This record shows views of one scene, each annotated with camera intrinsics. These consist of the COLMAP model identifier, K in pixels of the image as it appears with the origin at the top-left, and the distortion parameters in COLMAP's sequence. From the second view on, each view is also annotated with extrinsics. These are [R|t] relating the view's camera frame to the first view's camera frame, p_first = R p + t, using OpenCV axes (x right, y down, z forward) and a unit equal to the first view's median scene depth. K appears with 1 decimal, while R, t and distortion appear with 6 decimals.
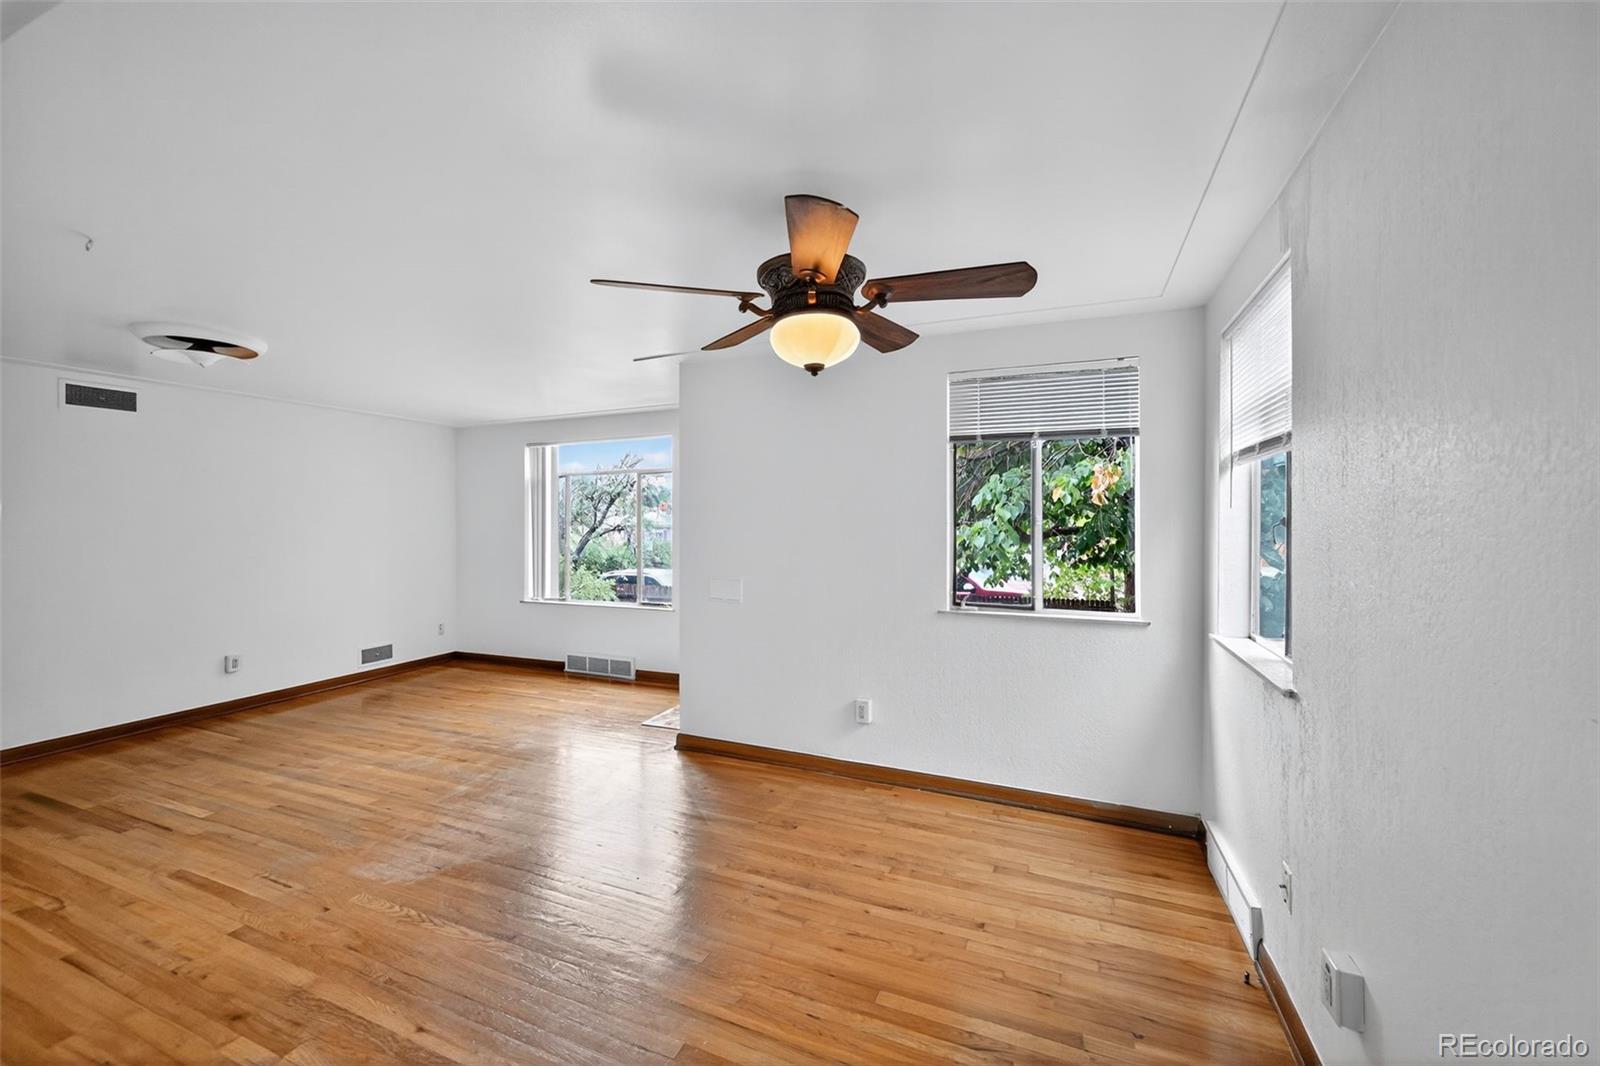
lens RADIAL K [[626.4, 0, 796.8], [0, 626.4, 523.9], [0, 0, 1]] dist [0.000418, -0.000359]
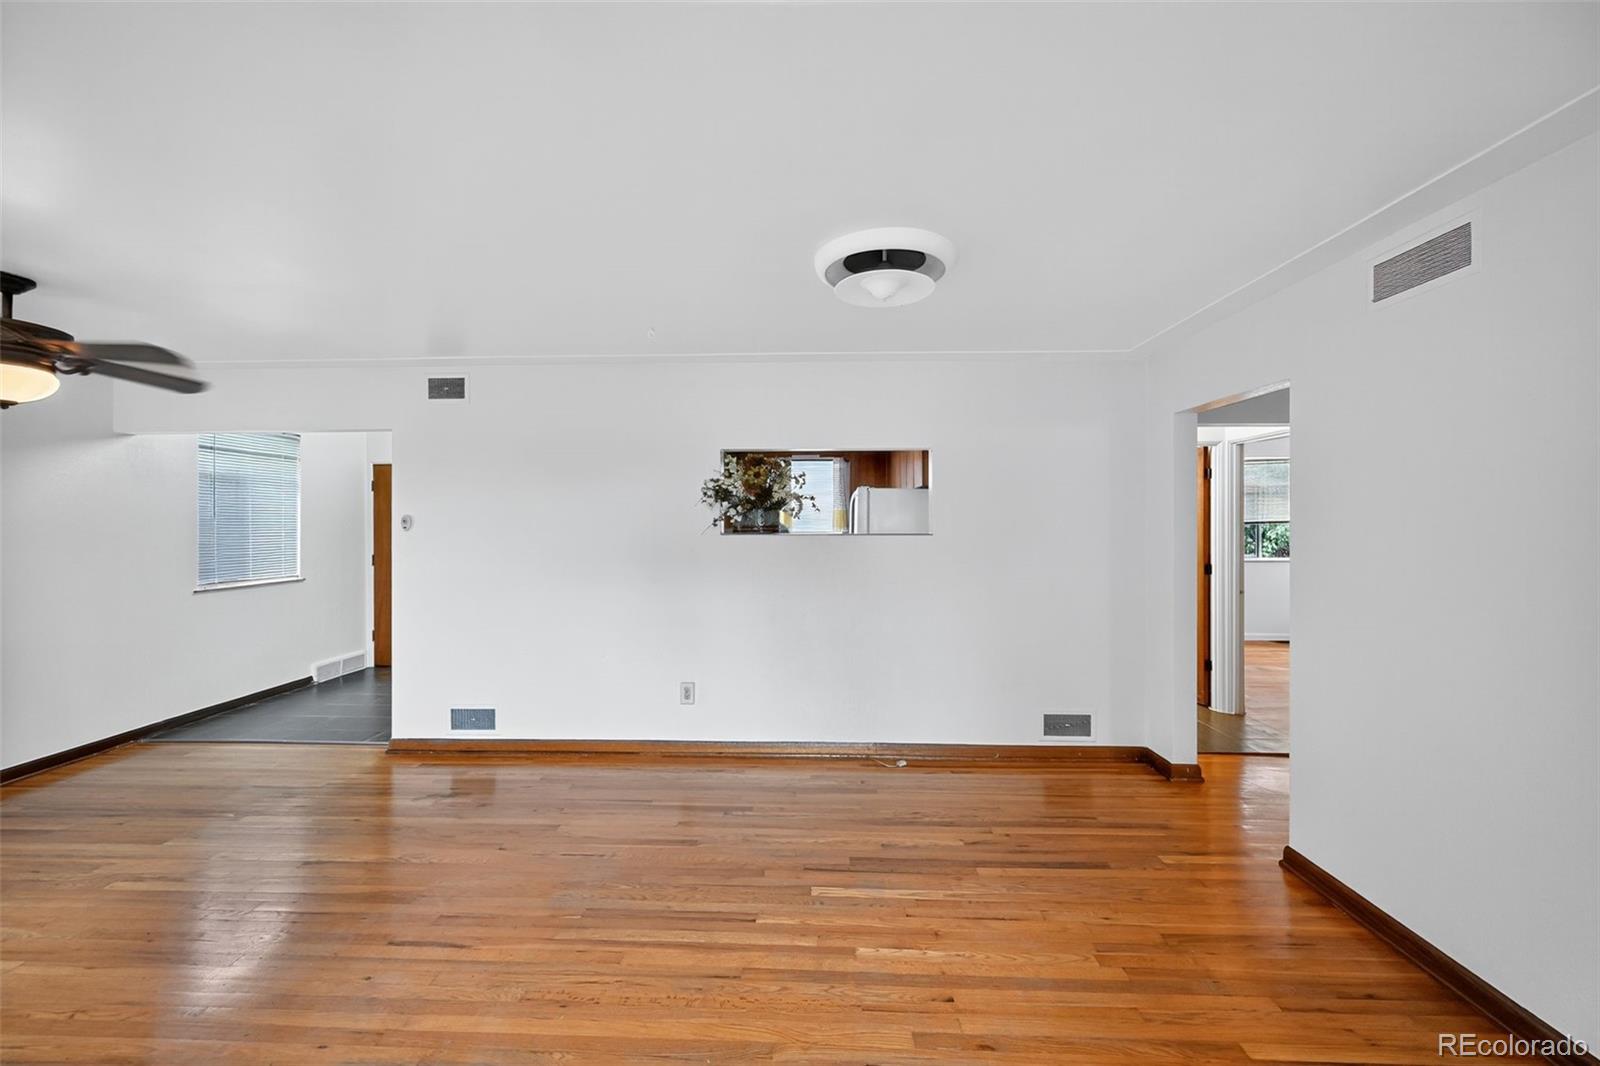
lens RADIAL K [[626.4, 0, 807.1], [0, 626.4, 526.5], [0, 0, 1]] dist [0.000418, -0.000359]
pose [[-0.936456, 0.003677, -0.350767, -0.697332], [0.002923, 0.999992, 0.002679, 0.002894], [0.350774, 0.001484, -0.936459, 1.835817]]
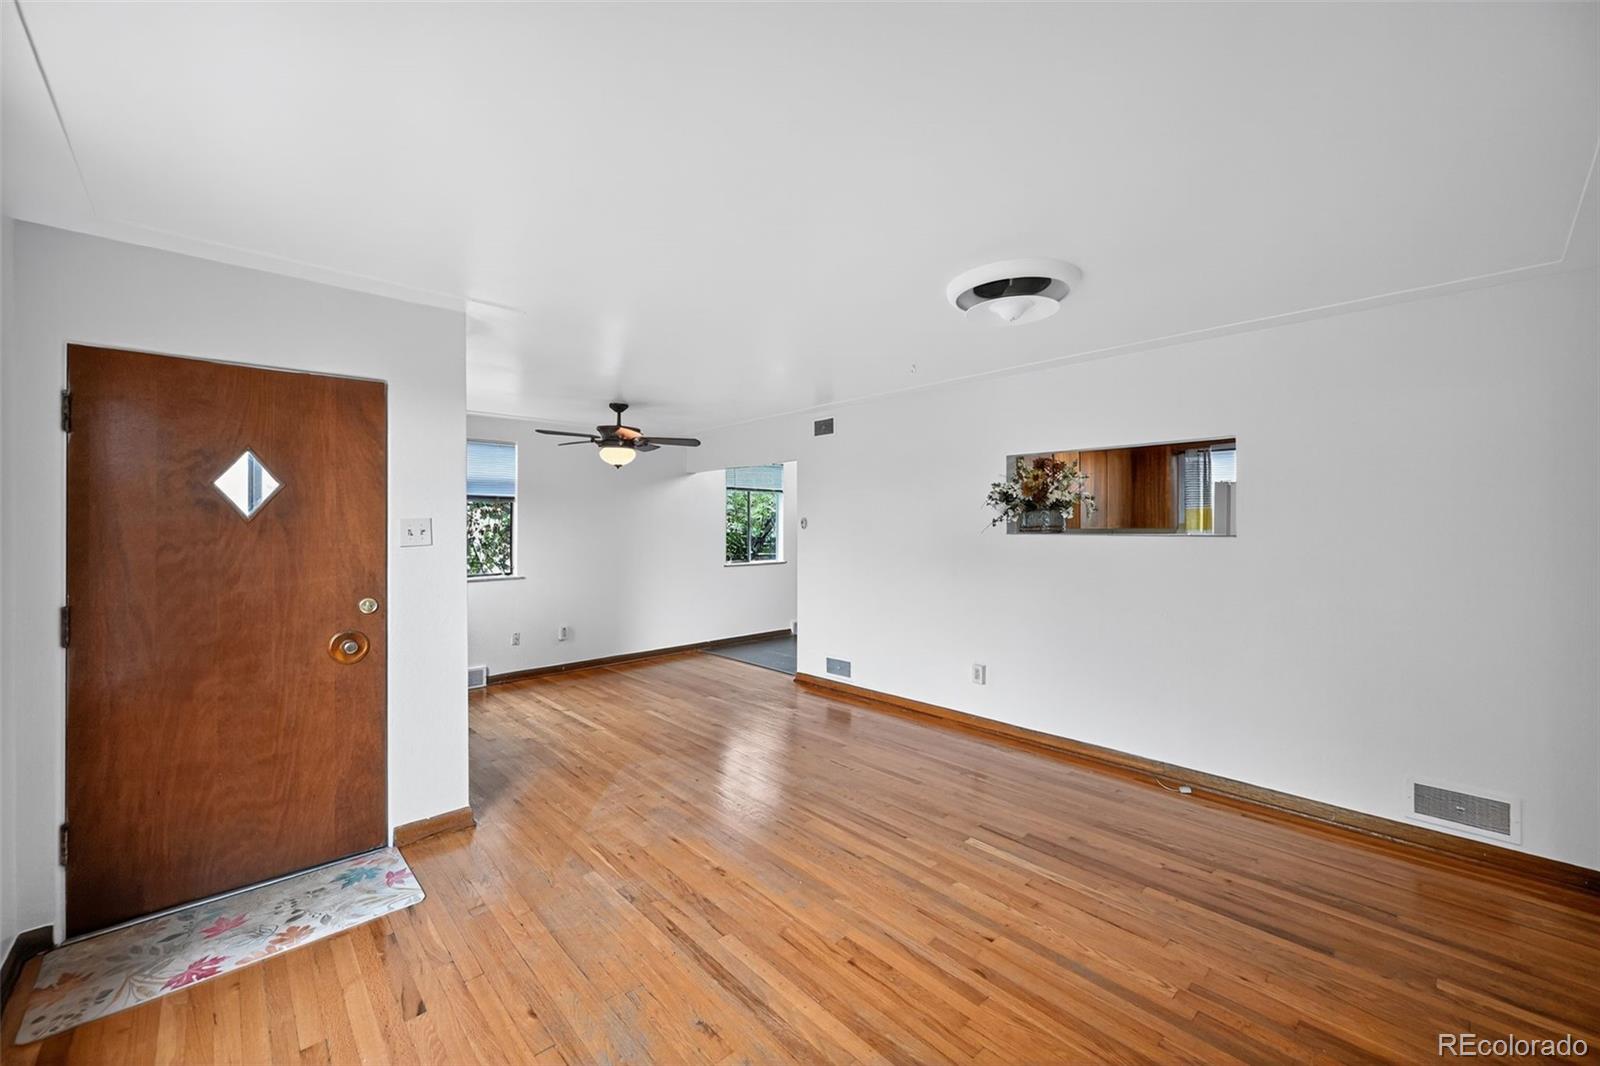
lens RADIAL K [[626.4, 0, 797.8], [0, 626.4, 532.5], [0, 0, 1]] dist [0.000418, -0.000359]
pose [[-0.910976, -0.000636, 0.412458, -1.156300], [0.005193, 0.999902, 0.013012, -0.002514], [-0.412426, 0.013996, -0.910883, 2.050313]]
